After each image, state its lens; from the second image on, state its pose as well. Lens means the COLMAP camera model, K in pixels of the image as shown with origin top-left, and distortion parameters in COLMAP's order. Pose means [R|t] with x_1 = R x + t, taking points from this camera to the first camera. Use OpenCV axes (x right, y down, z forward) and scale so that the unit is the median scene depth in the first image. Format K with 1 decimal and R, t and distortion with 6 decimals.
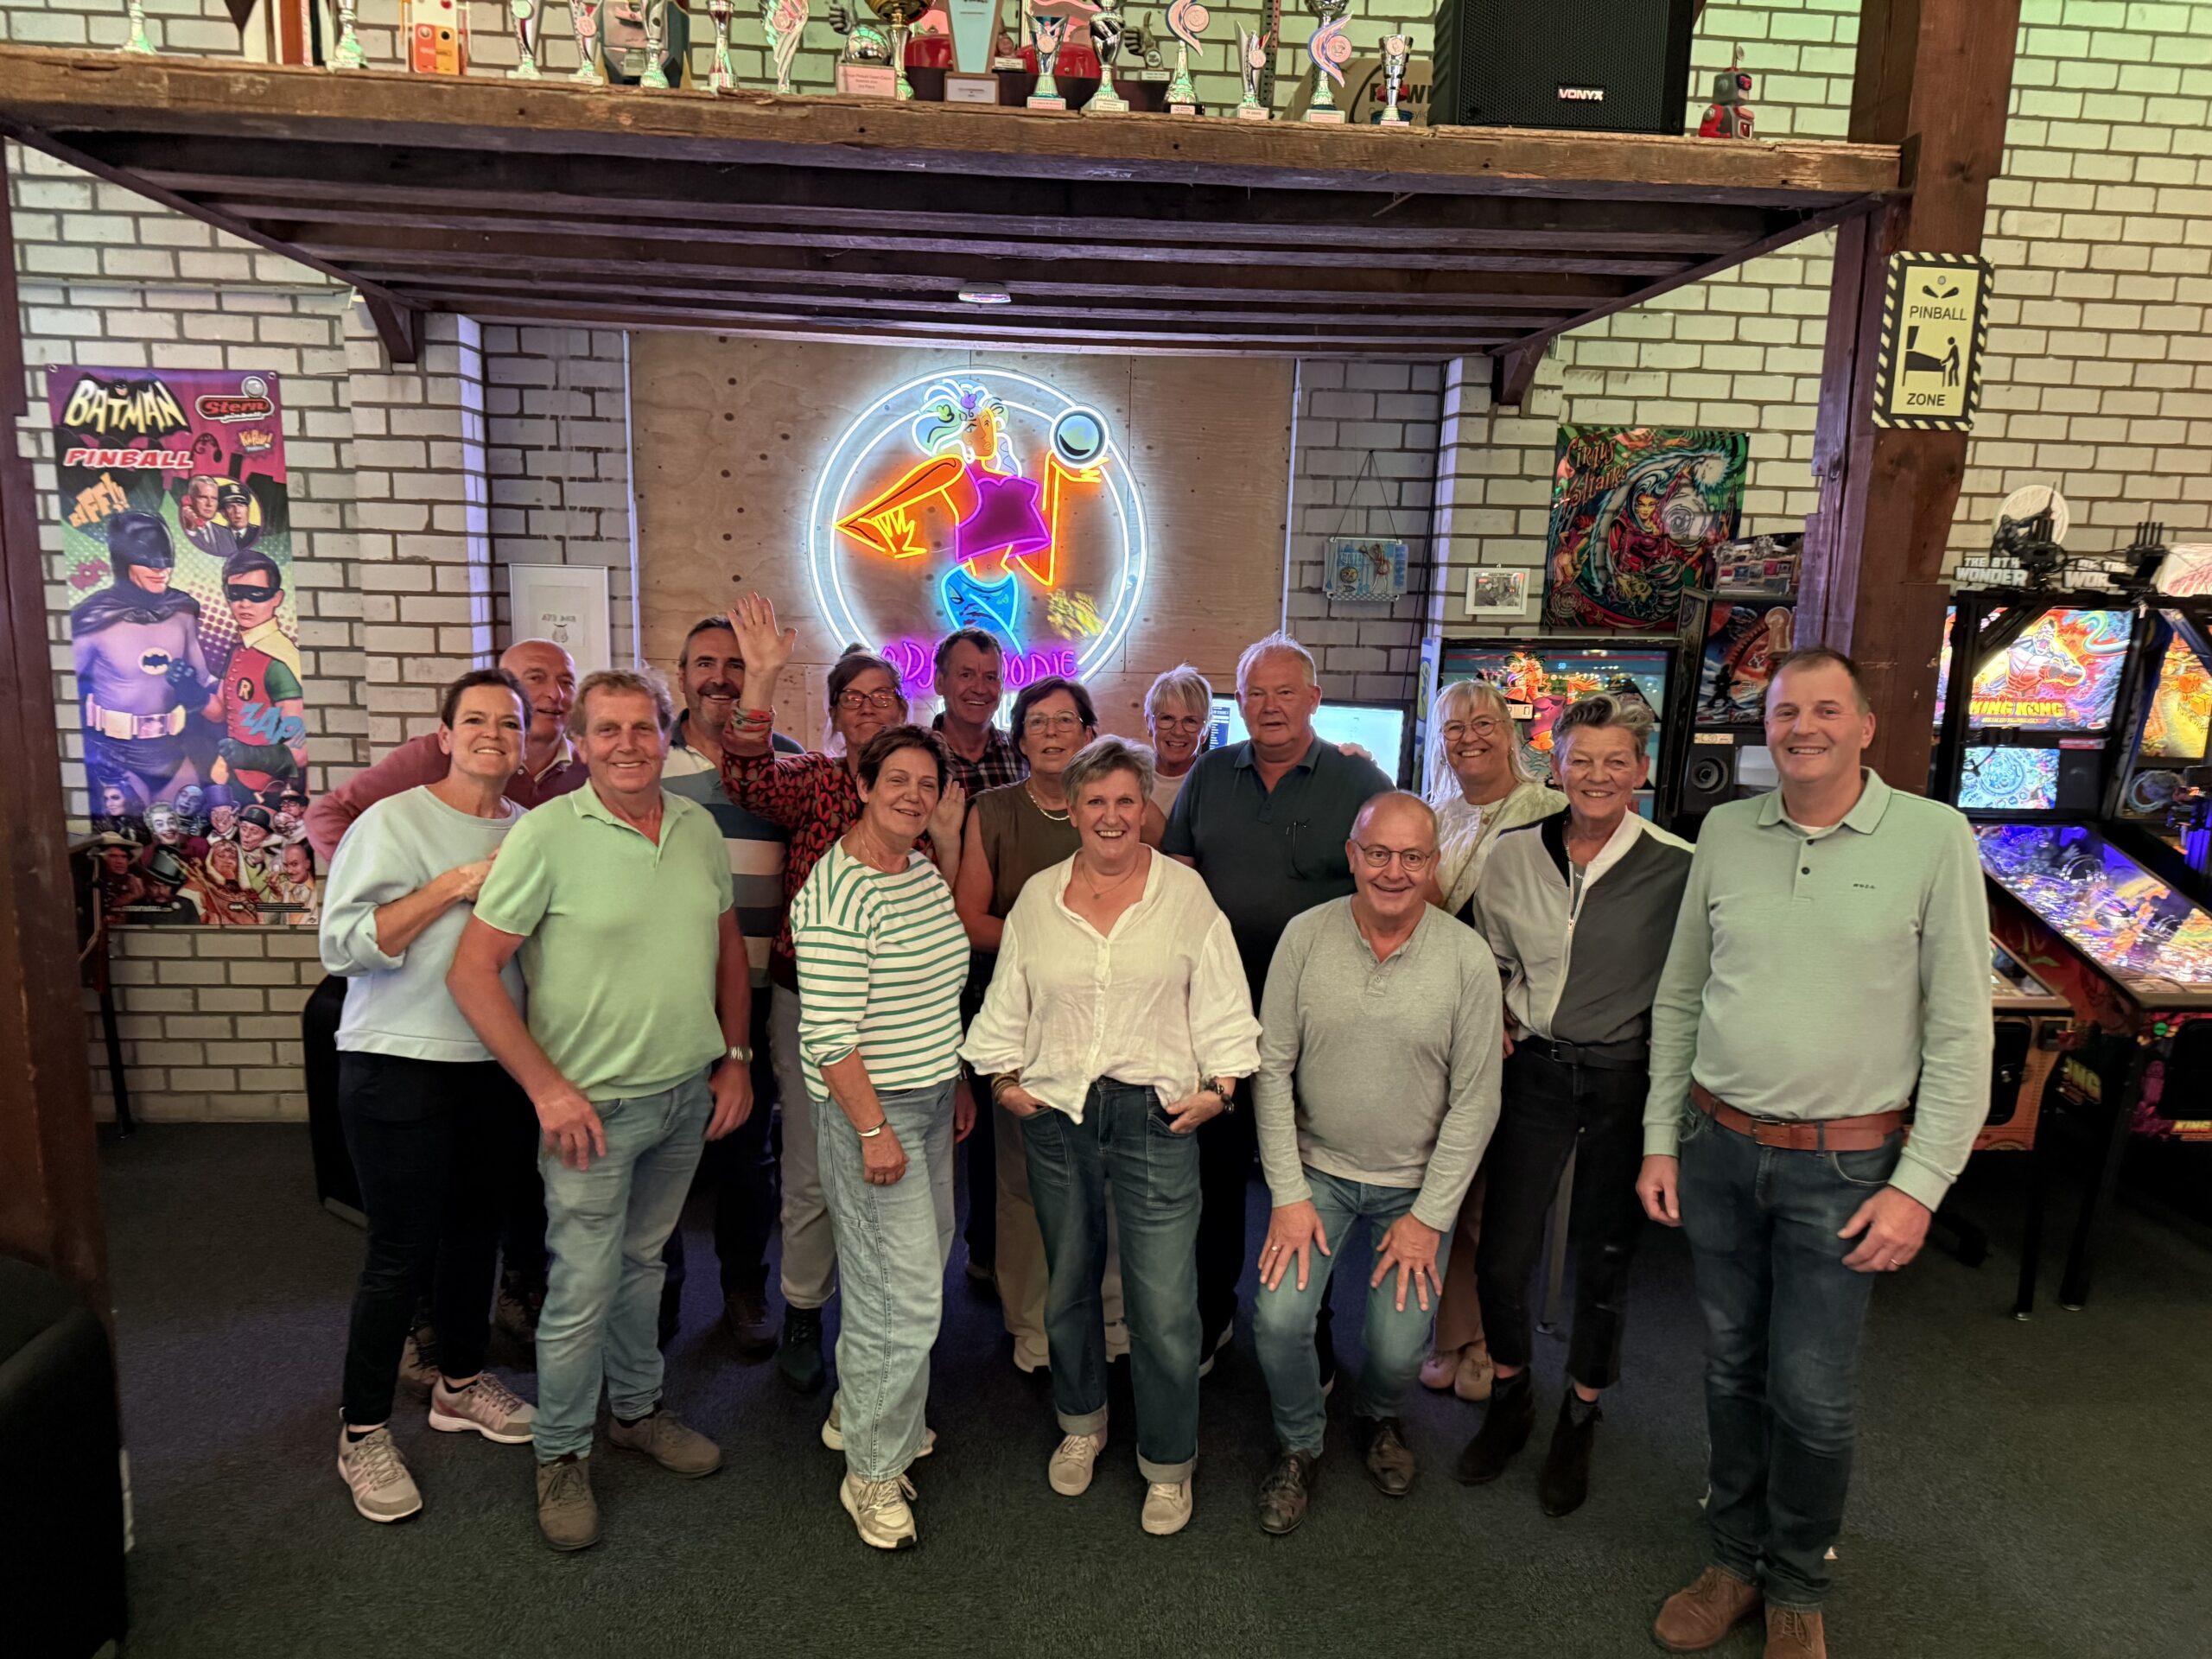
lens RADIAL K [[1562.1, 0, 1109.1], [0, 1562.1, 836.8], [0, 0, 1]] dist [0.017621, -0.021717]
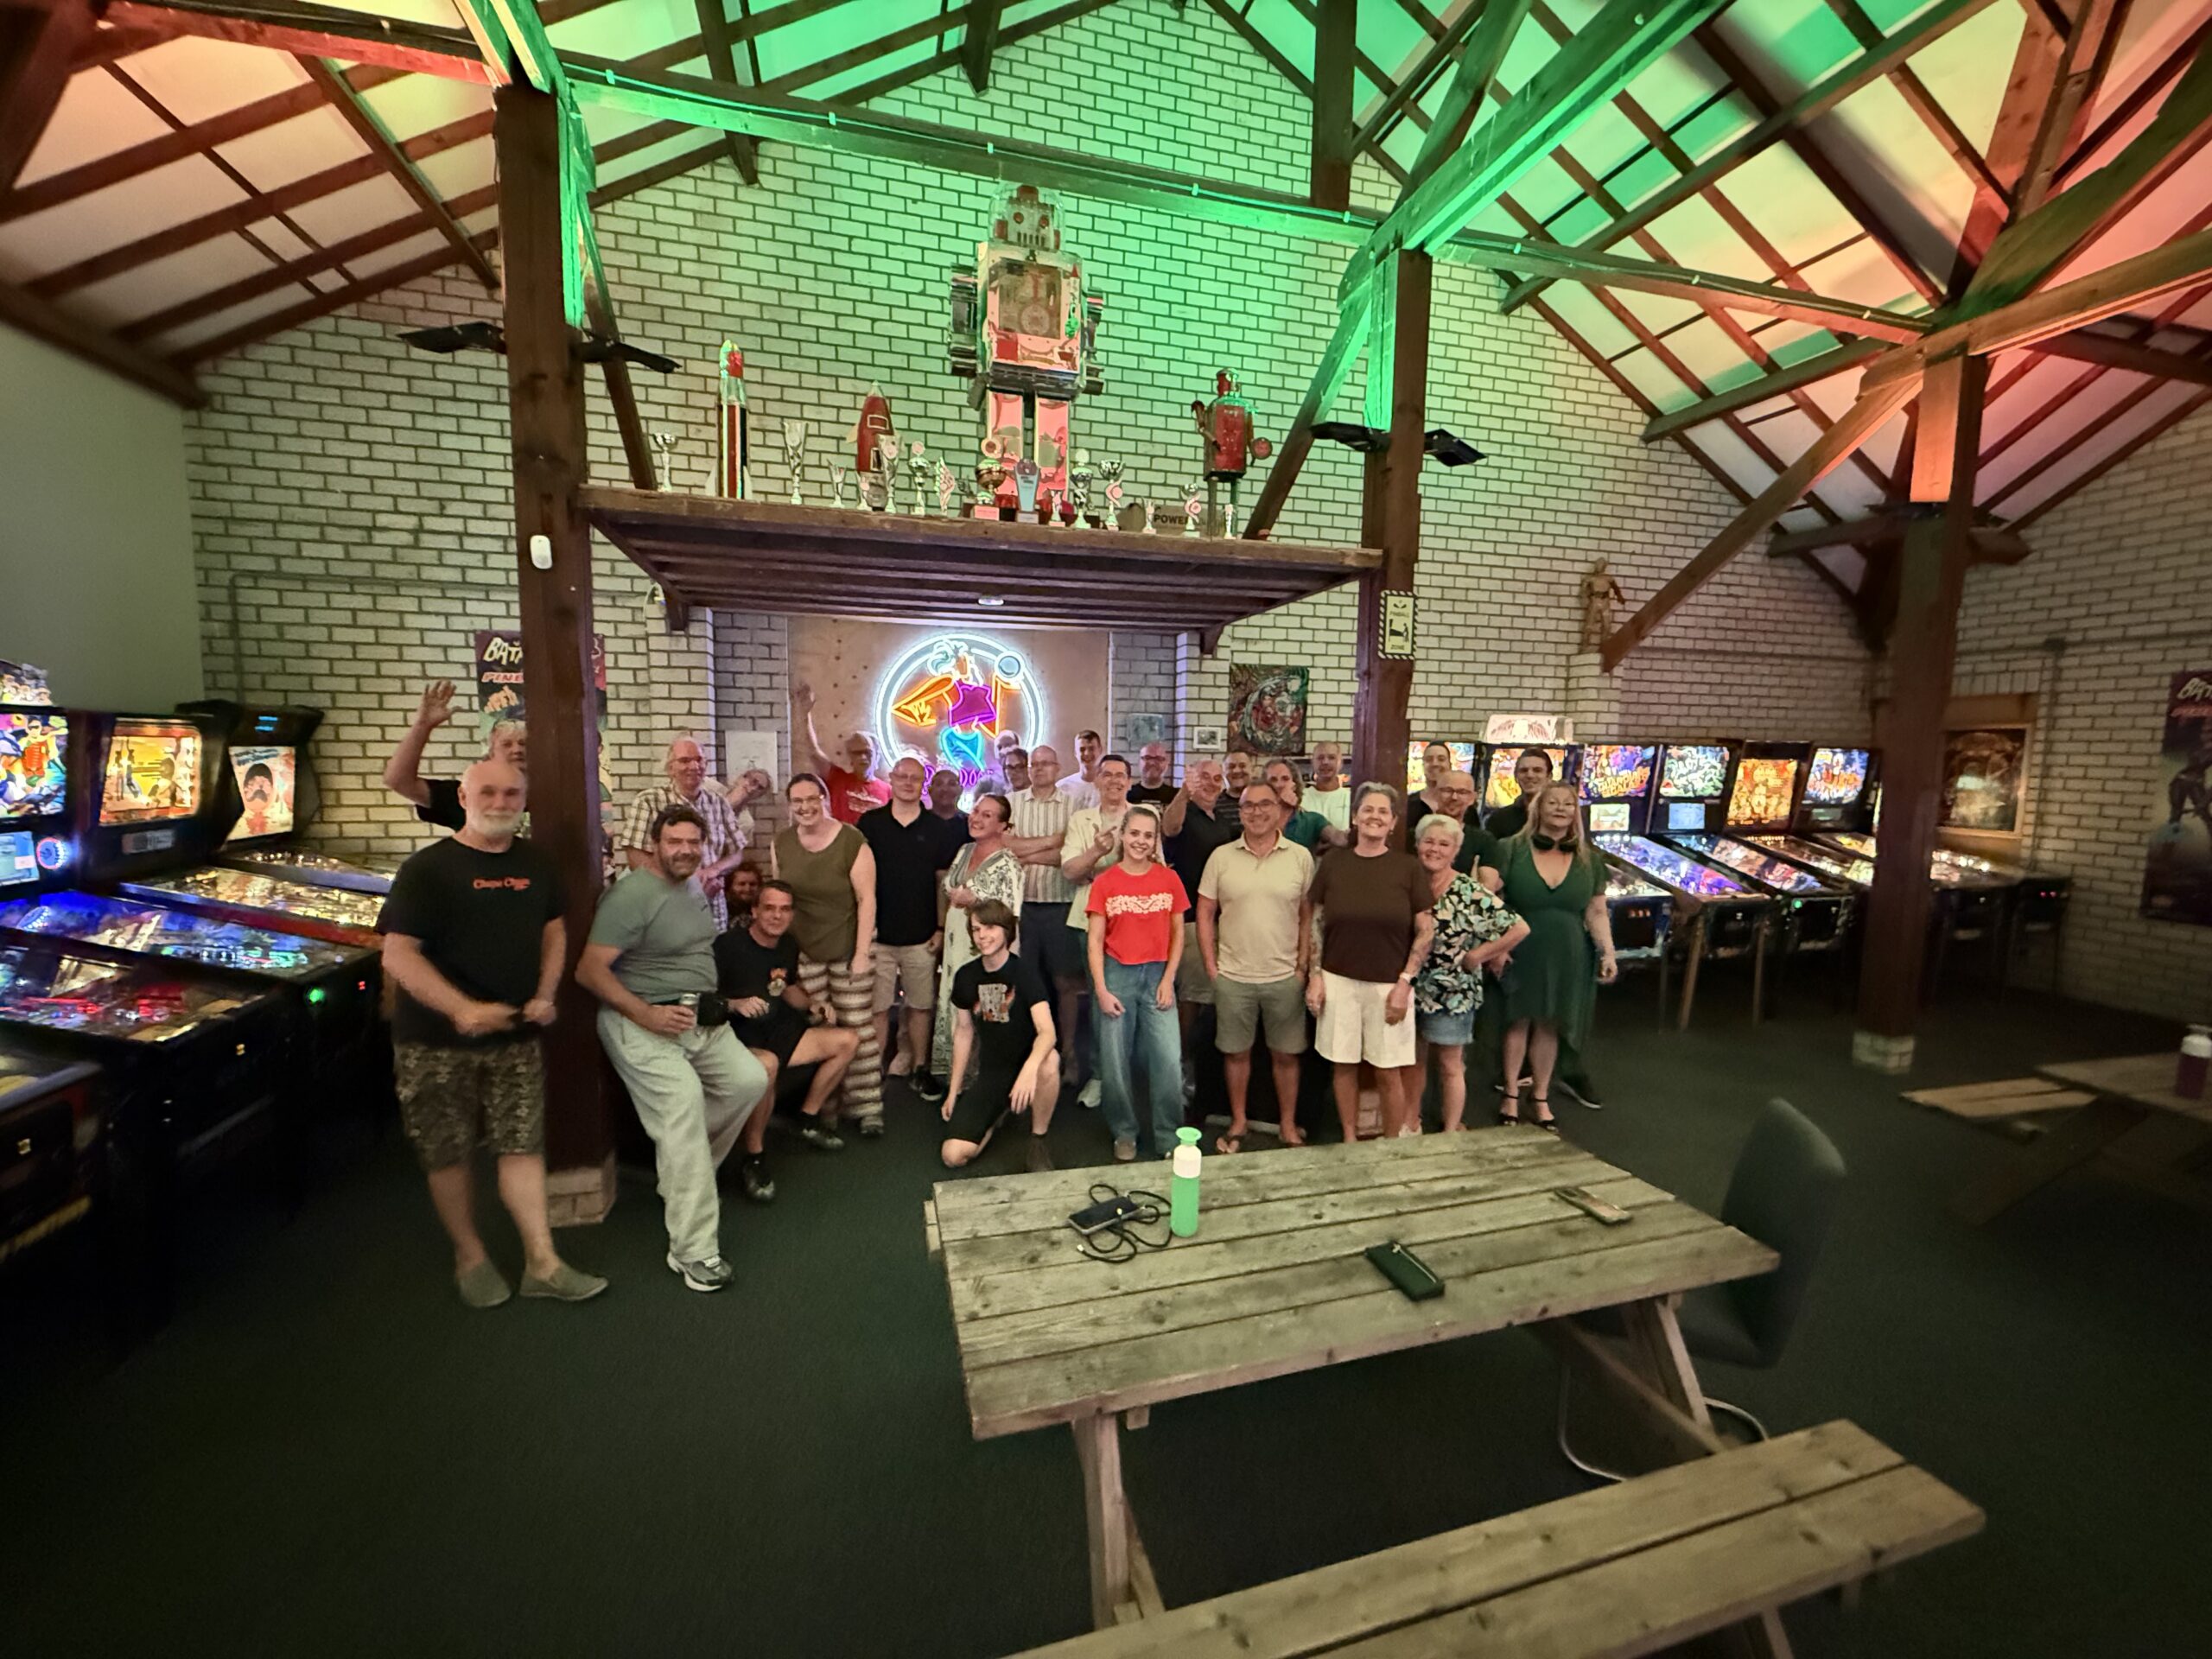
lens RADIAL K [[877.2, 0, 1098.8], [0, 877.2, 830.2], [0, 0, 1]] dist [0.000467, 0.000050]
pose [[0.983381, -0.030693, 0.178941, -0.123182], [0.045325, 0.995902, -0.078263, 0.059795], [-0.175805, 0.085072, 0.980742, -0.160894]]
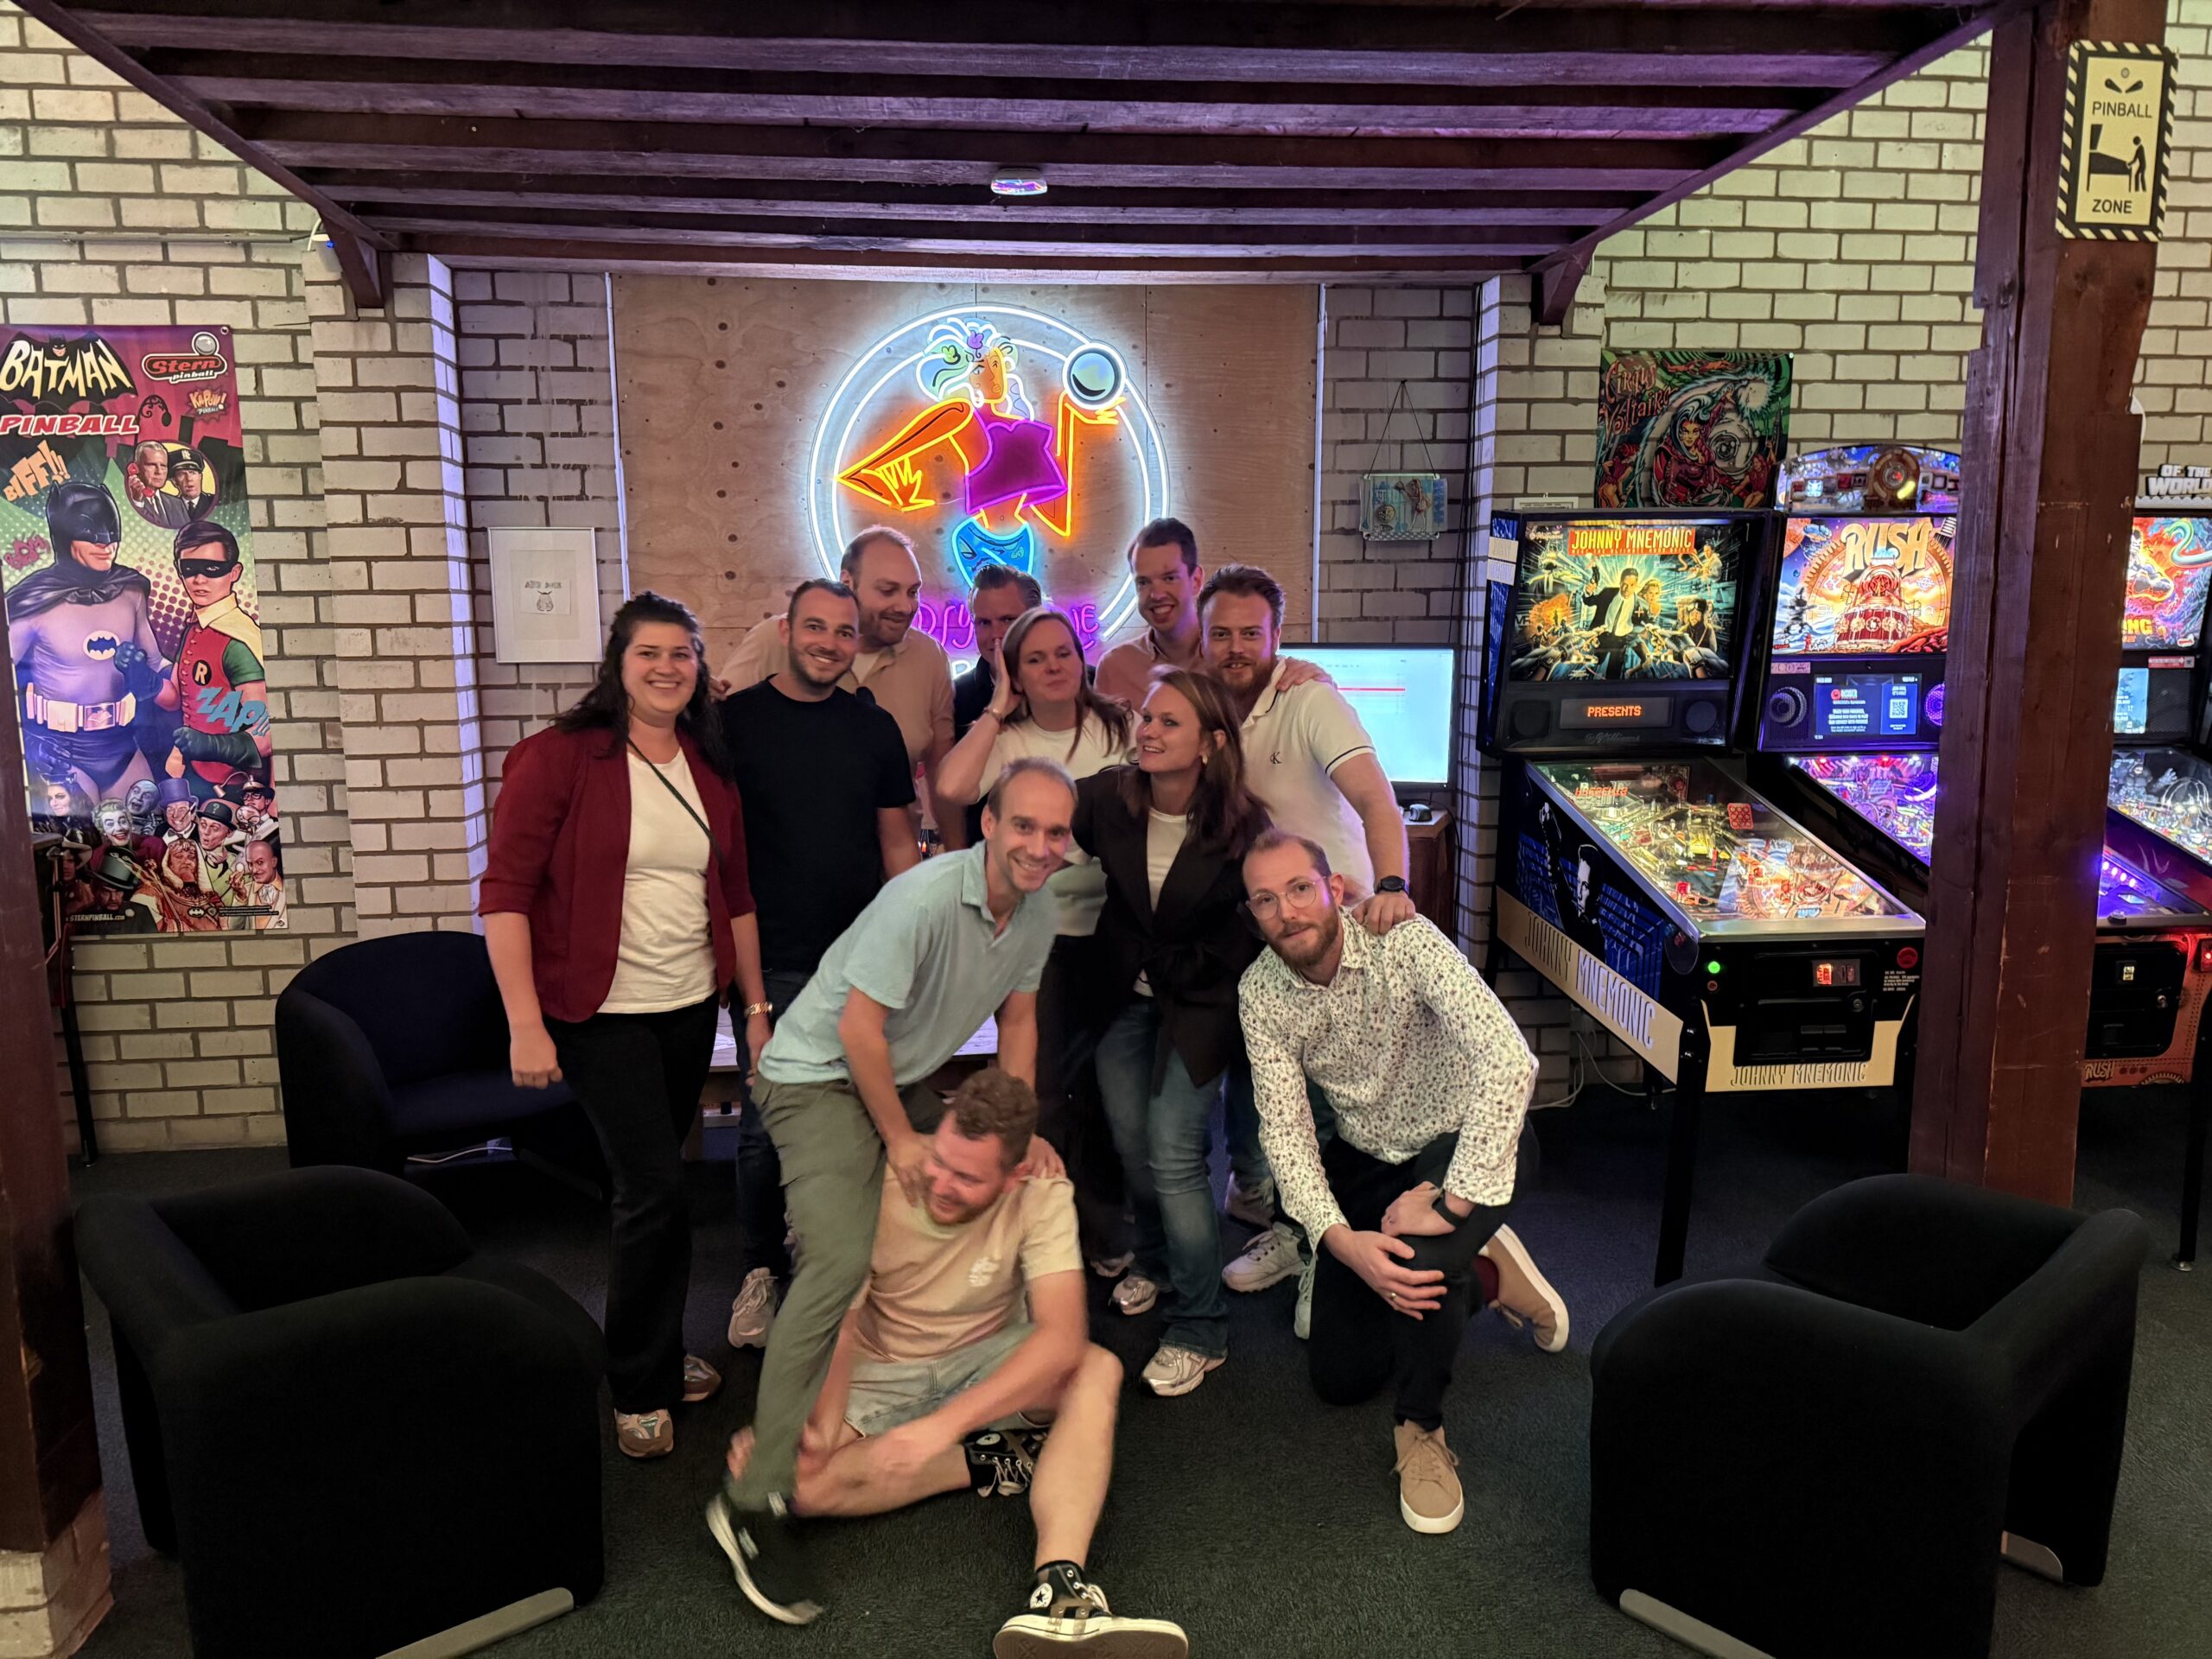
lens RADIAL K [[1565.1, 0, 1098.9], [0, 1565.1, 828.4], [0, 0, 1]] dist [0.007160, -0.008694]
pose [[0.998808, -0.038733, 0.029710, -0.057065], [0.039636, 0.998751, -0.030431, 0.046436], [-0.028494, 0.031572, 0.999095, 0.070319]]
